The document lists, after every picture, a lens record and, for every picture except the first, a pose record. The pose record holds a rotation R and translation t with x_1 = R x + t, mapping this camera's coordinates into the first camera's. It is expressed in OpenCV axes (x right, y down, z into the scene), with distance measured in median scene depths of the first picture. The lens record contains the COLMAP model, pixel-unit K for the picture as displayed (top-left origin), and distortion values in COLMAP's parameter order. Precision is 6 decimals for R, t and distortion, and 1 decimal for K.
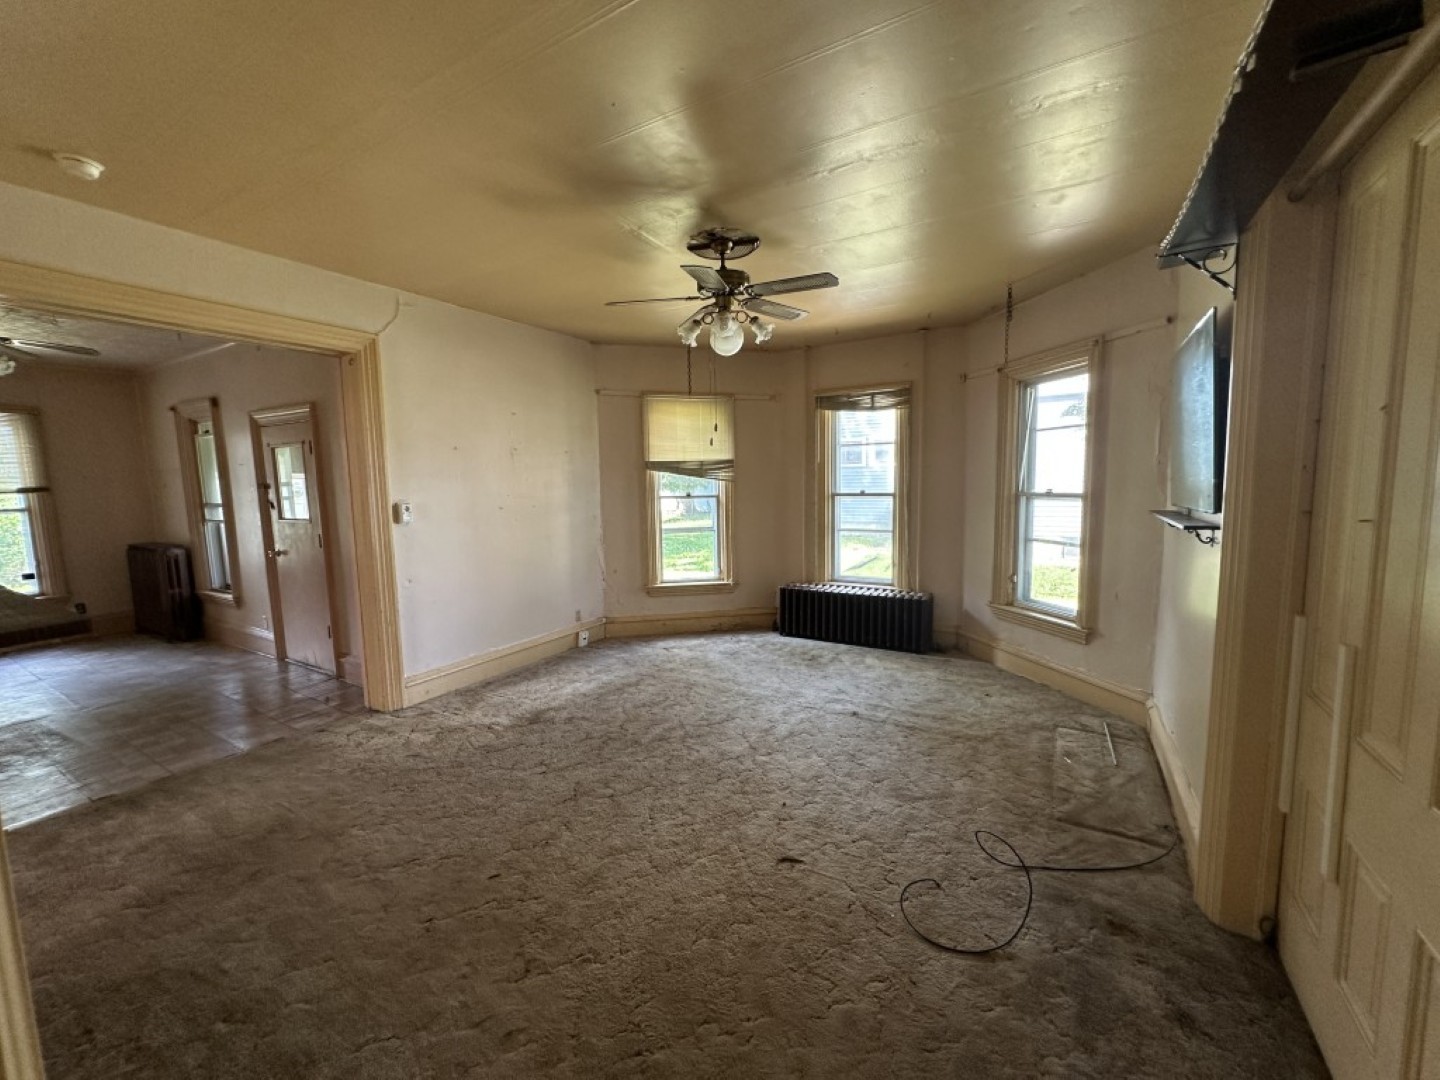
lens RADIAL K [[576.8, 0, 726.6], [0, 576.8, 536.4], [0, 0, 1]] dist [-0.000655, -0.000033]
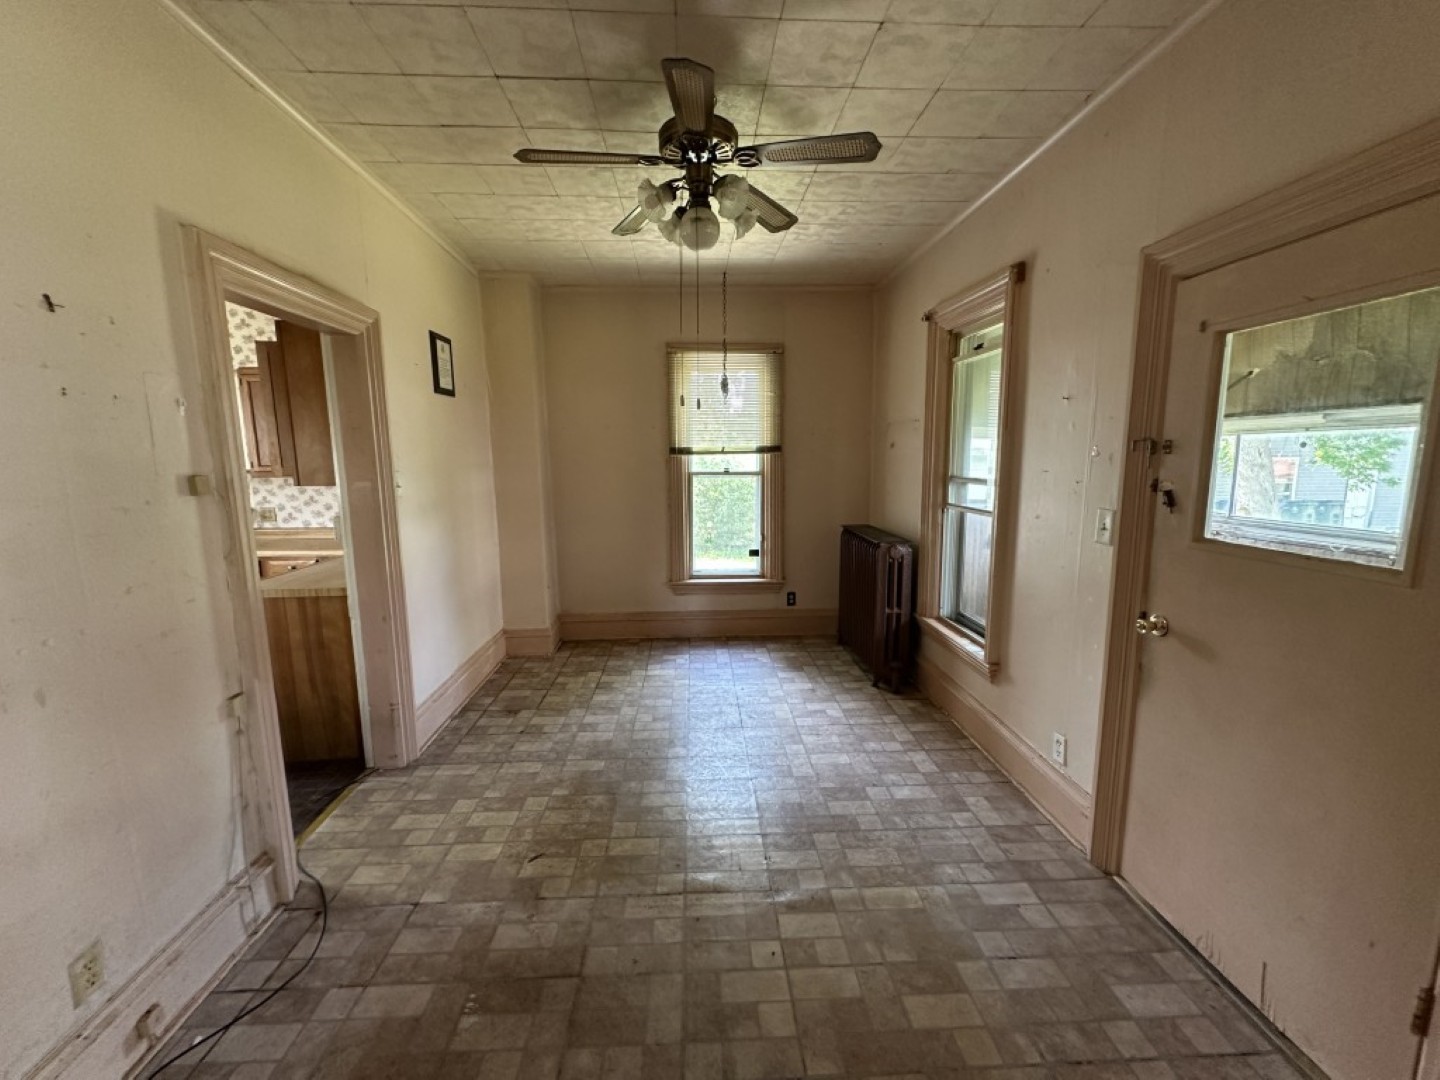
lens RADIAL K [[576.8, 0, 712.7], [0, 576.8, 540.3], [0, 0, 1]] dist [-0.000655, -0.000033]
pose [[0.555550, 0.142246, -0.819225, -0.554093], [-0.089940, 0.989757, 0.110865, -0.036254], [0.826605, 0.012090, 0.562653, 0.473039]]
